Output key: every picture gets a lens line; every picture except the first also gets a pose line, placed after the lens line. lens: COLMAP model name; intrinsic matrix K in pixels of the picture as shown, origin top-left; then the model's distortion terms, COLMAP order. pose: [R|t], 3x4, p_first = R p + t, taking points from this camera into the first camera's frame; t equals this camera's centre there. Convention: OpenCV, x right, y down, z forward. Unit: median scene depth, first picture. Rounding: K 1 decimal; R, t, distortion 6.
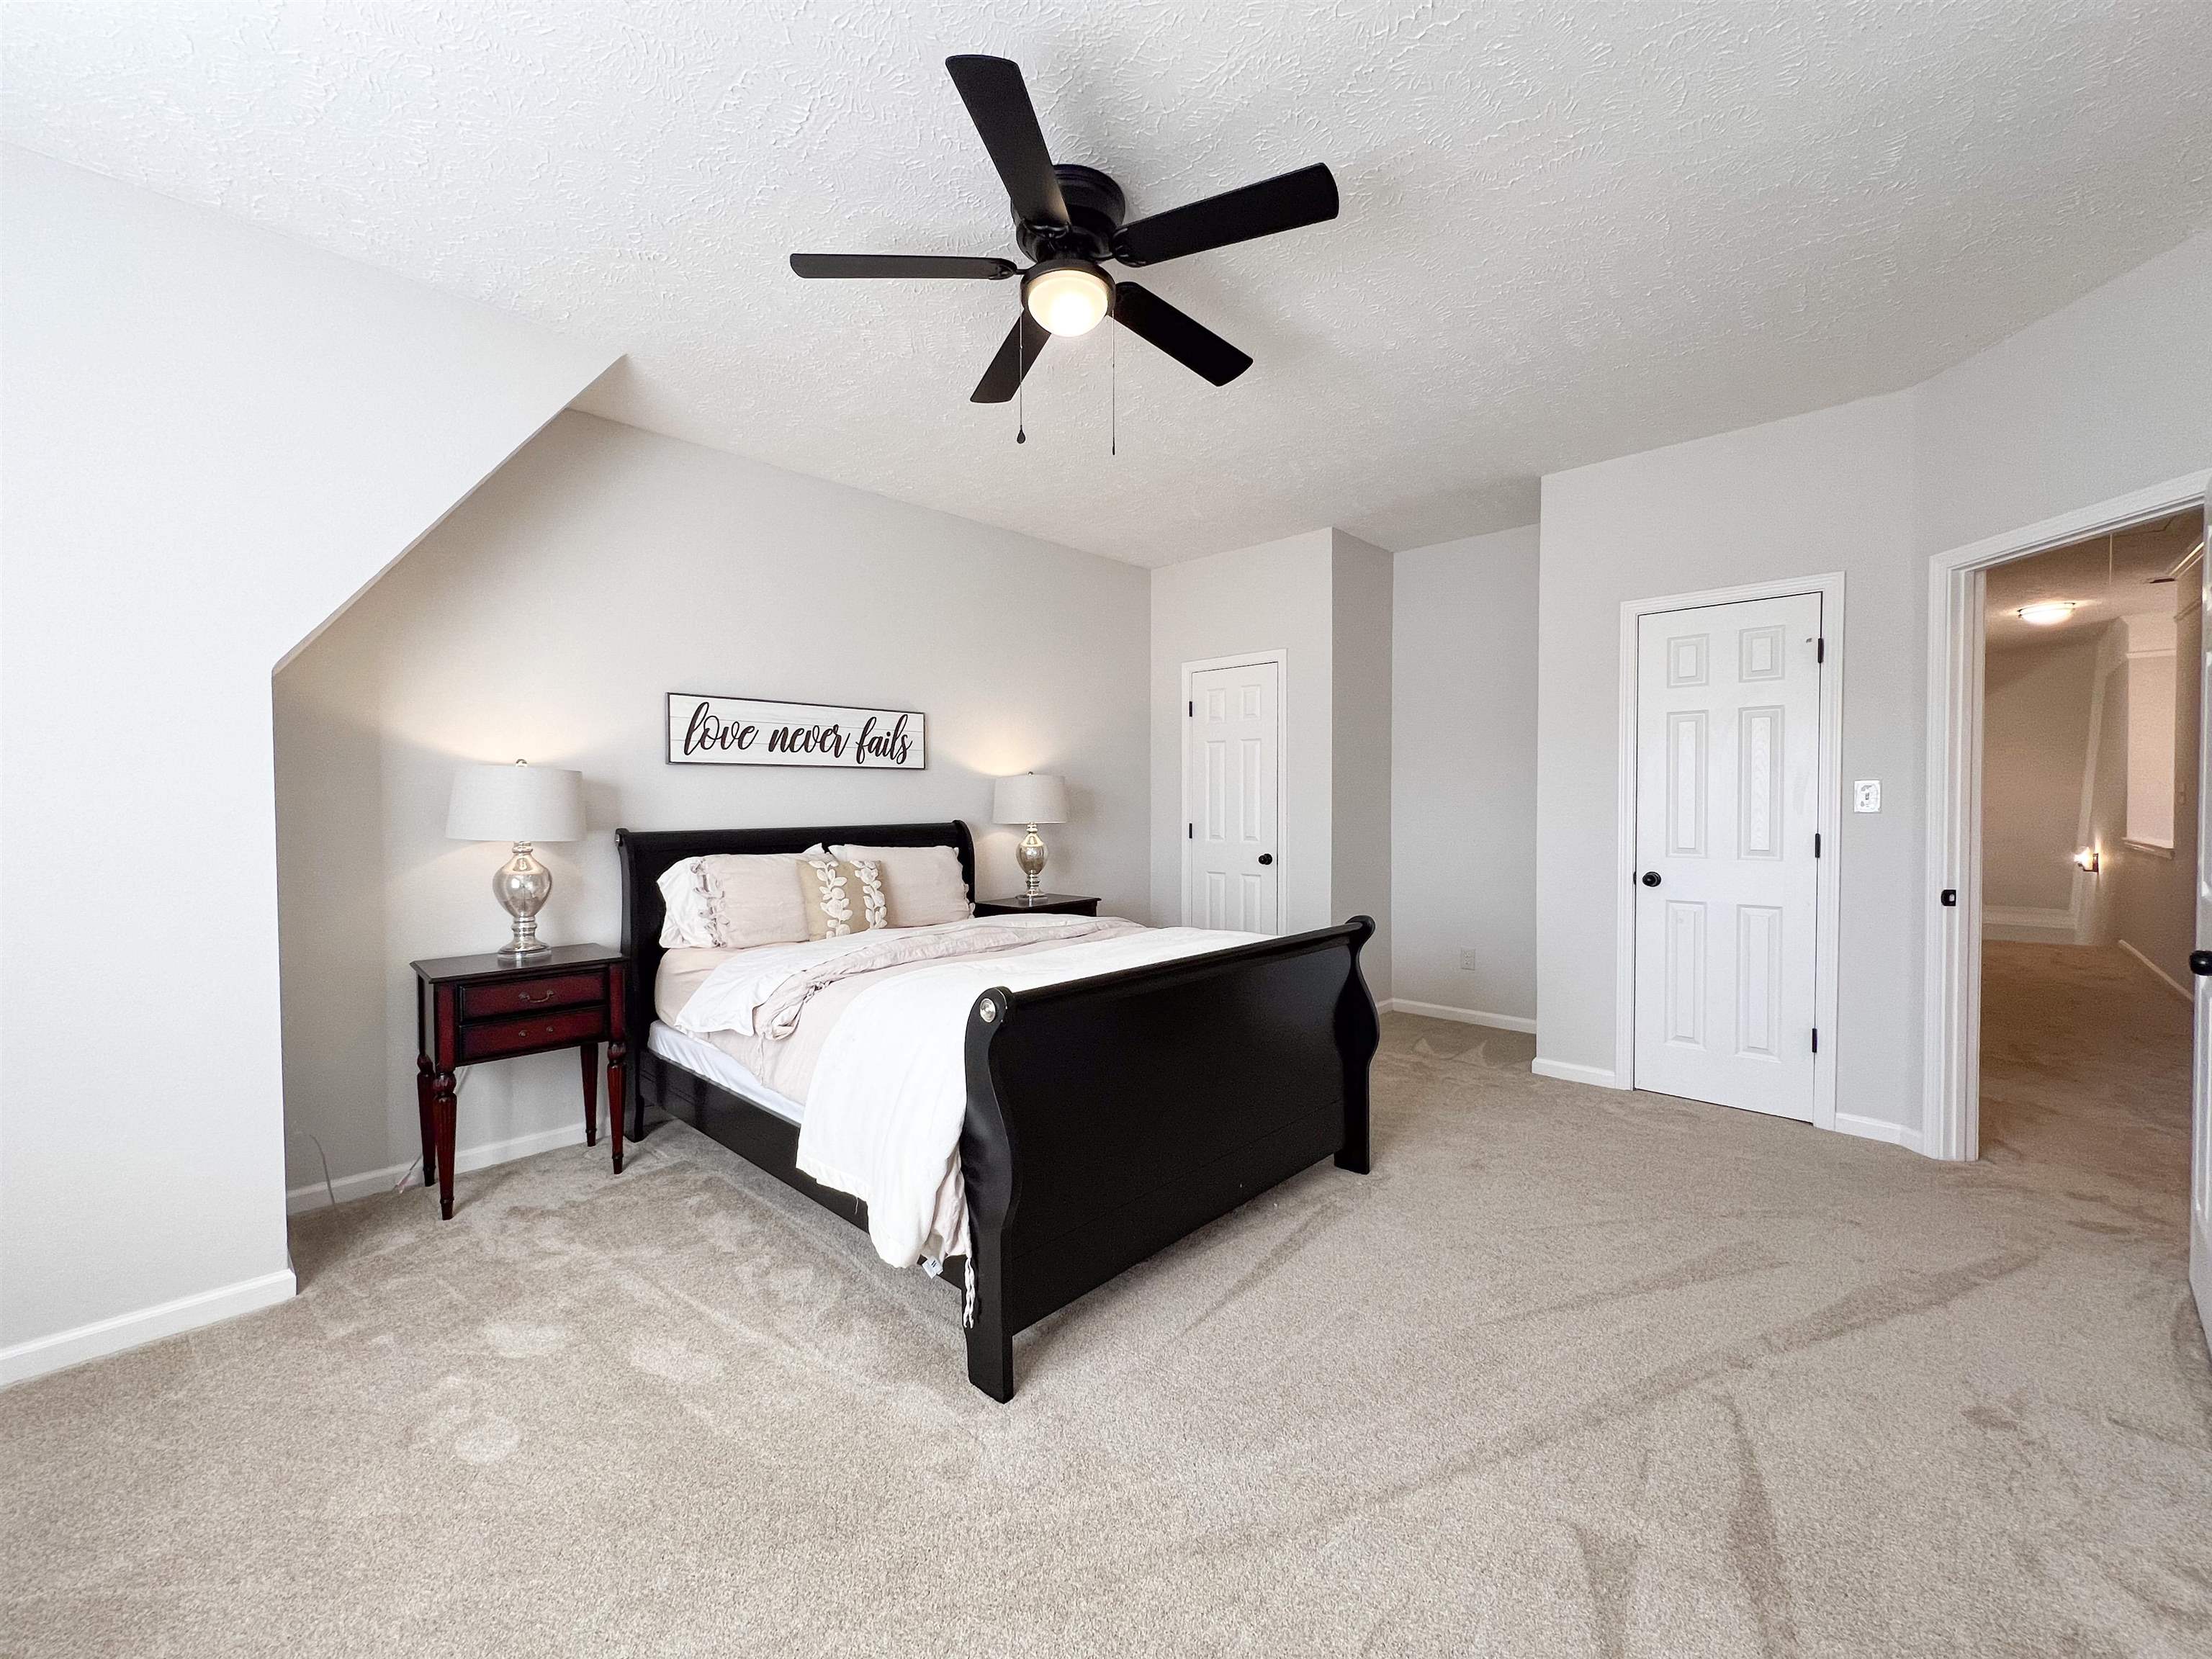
lens RADIAL K [[883.6, 0, 1120.8], [0, 883.6, 827.8], [0, 0, 1]] dist [0.001216, -0.000394]
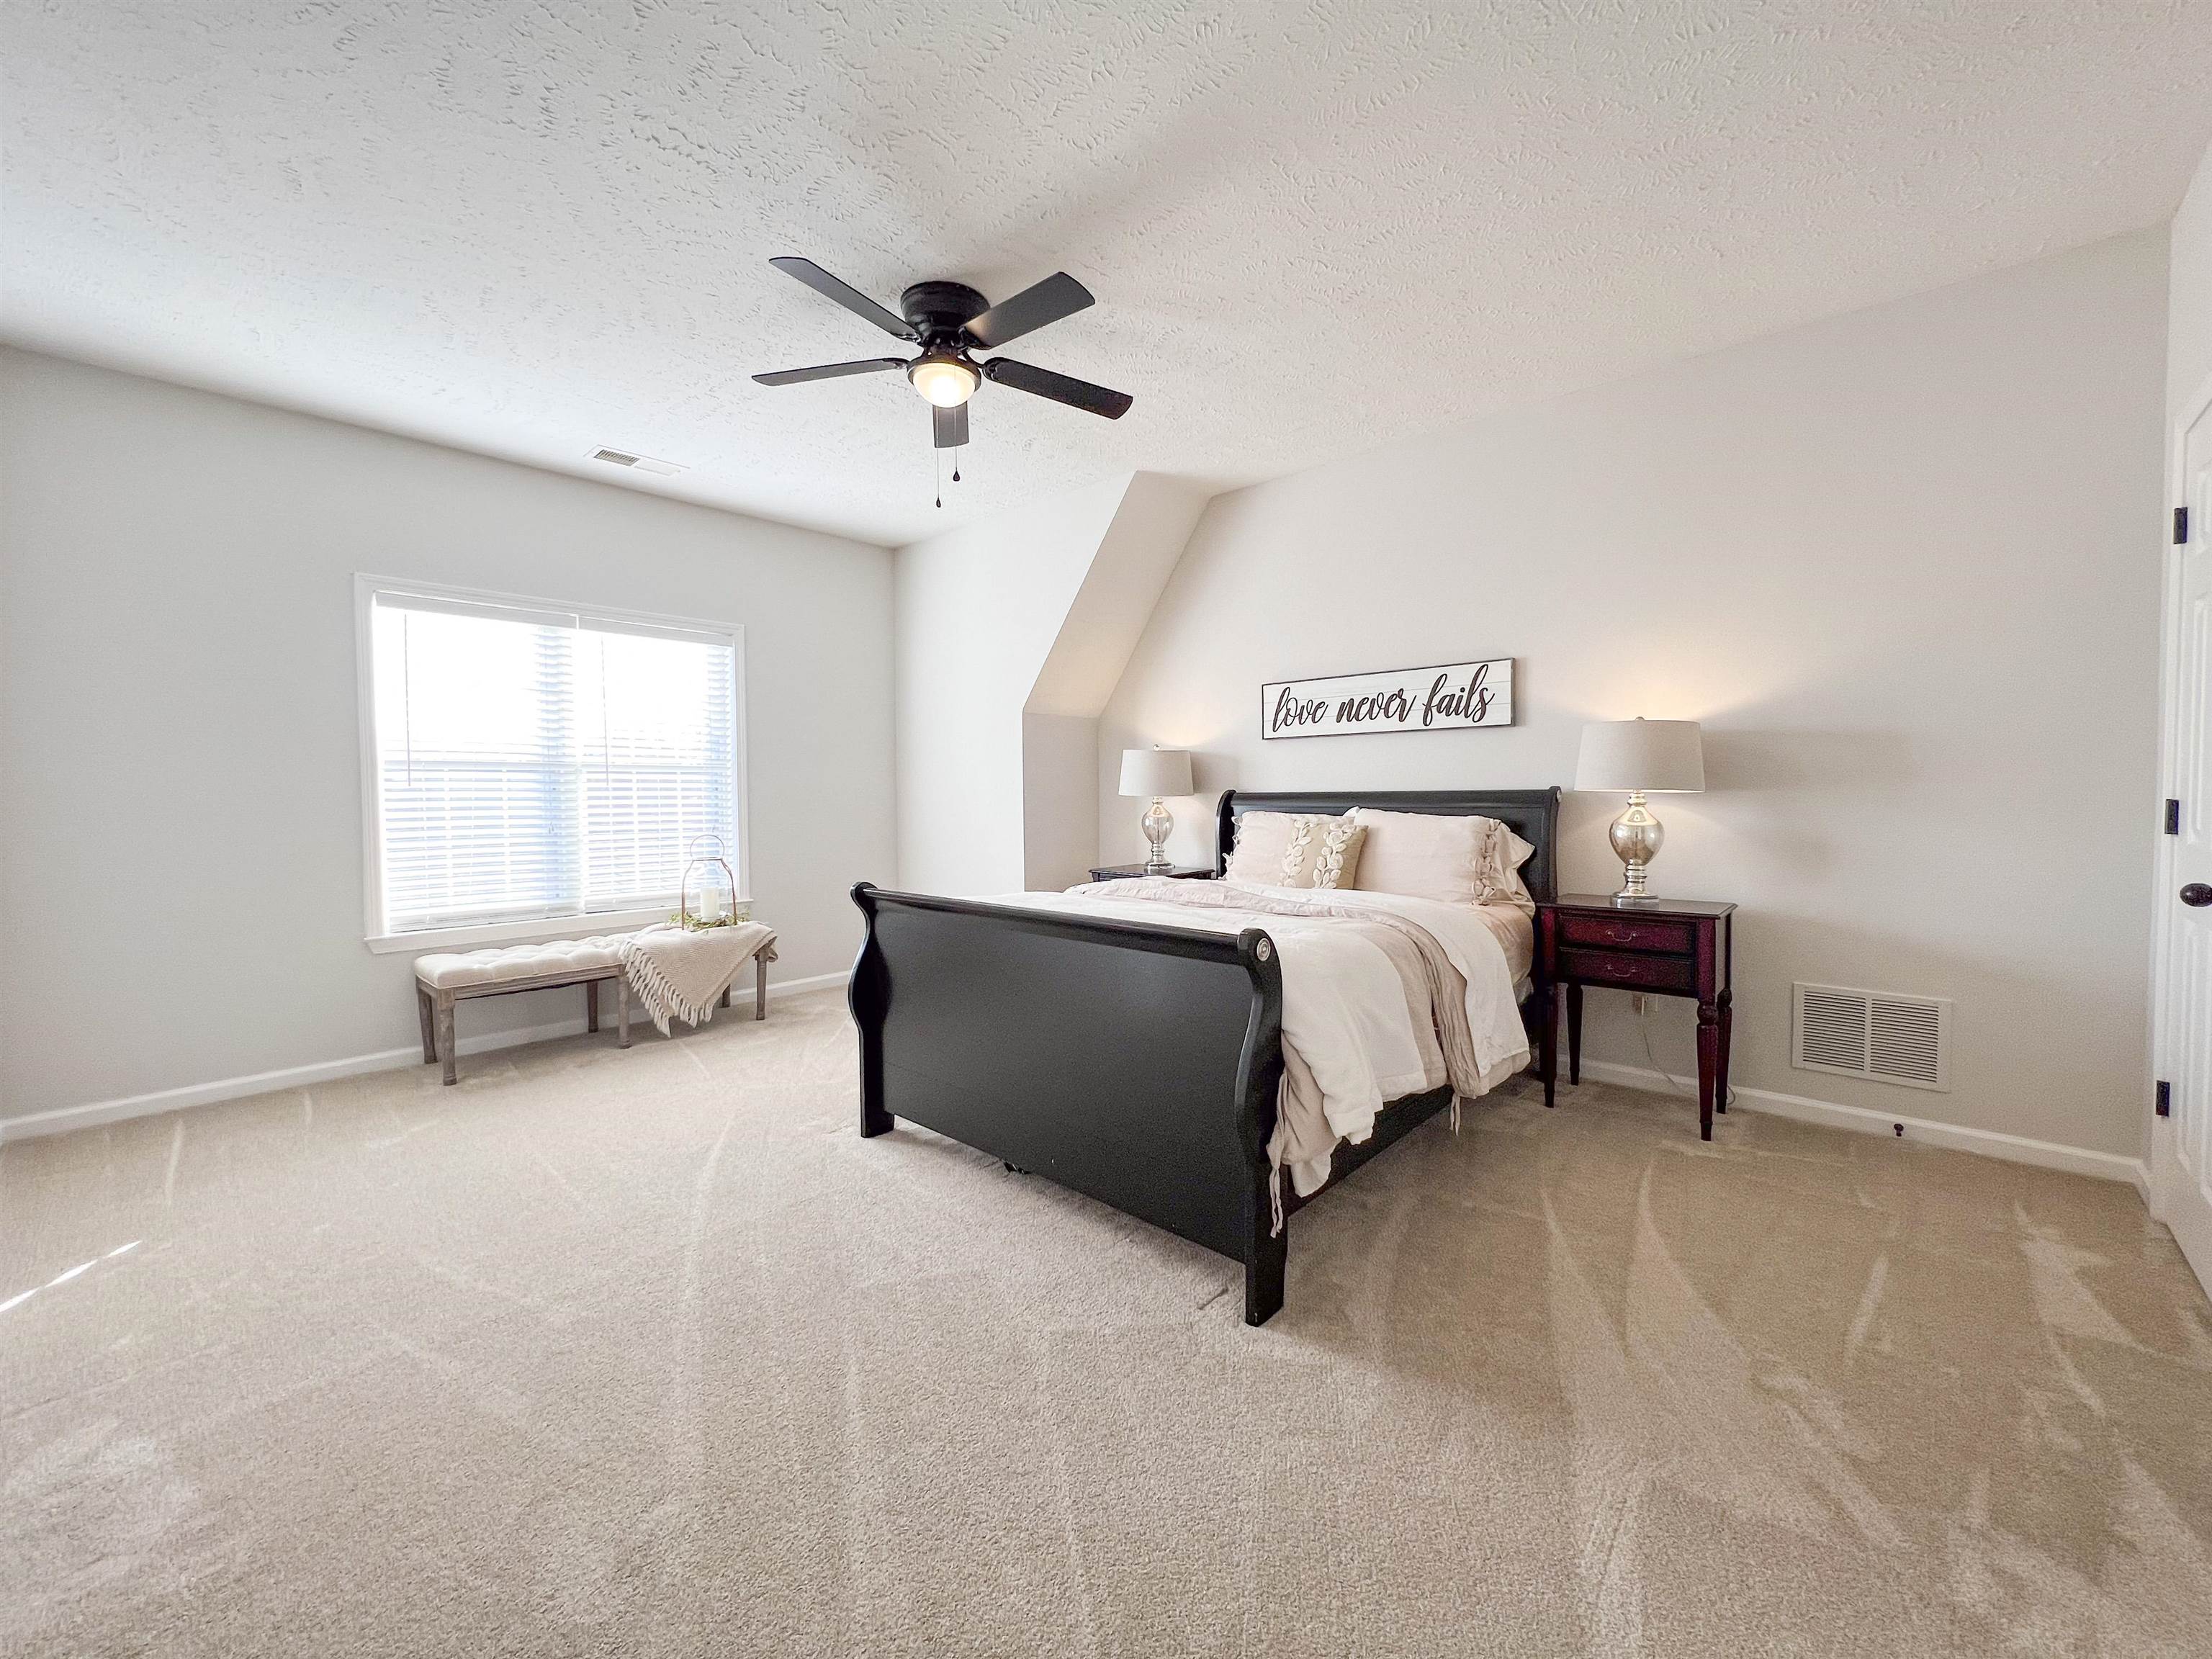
lens RADIAL K [[883.6, 0, 1116.1], [0, 883.6, 821.1], [0, 0, 1]] dist [0.001216, -0.000394]
pose [[0.026958, 0.060924, -0.997778, 0.676182], [-0.000328, 0.998142, 0.060938, -0.028821], [0.999637, -0.001316, 0.026928, 0.659182]]
